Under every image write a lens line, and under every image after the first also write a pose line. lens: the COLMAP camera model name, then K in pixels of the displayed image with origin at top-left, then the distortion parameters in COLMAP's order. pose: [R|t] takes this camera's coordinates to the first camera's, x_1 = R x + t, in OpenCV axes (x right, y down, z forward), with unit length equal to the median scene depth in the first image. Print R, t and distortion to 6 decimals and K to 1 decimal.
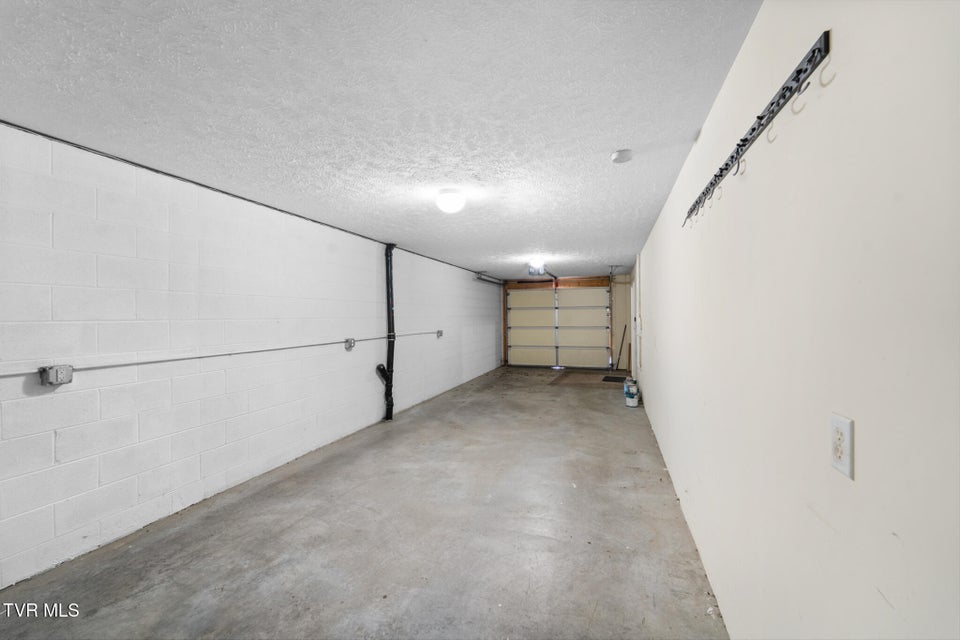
lens RADIAL K [[386.1, 0, 482.3], [0, 386.1, 319.0], [0, 0, 1]] dist [-0.000506, -0.001421]
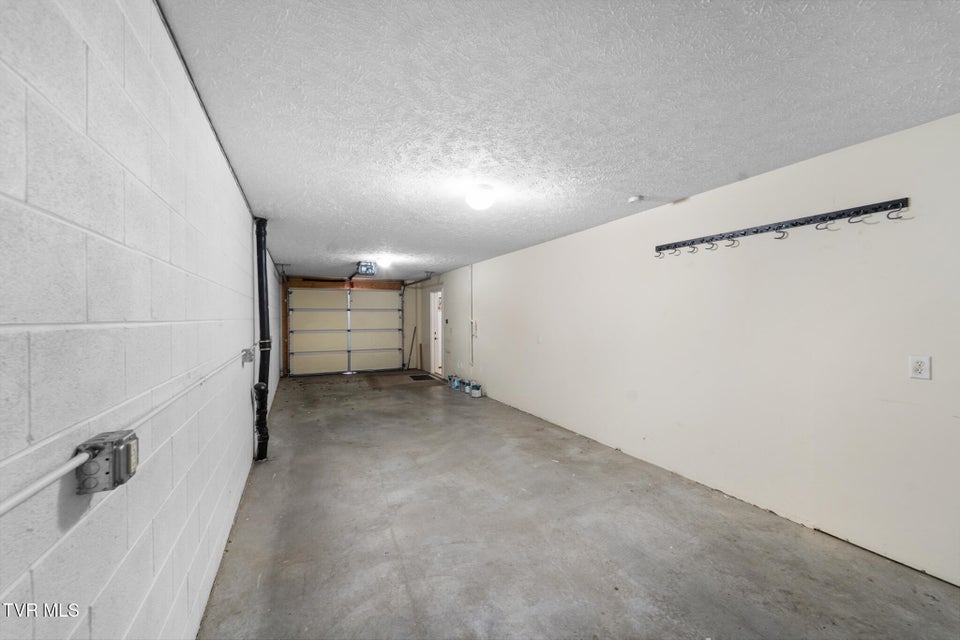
lens RADIAL K [[386.1, 0, 481.9], [0, 386.1, 318.3], [0, 0, 1]] dist [-0.000506, -0.001421]
pose [[0.722825, 0.001963, 0.691029, -0.579914], [0.004869, 0.999957, -0.007933, 0.003382], [-0.691014, 0.009098, 0.722784, 0.236822]]
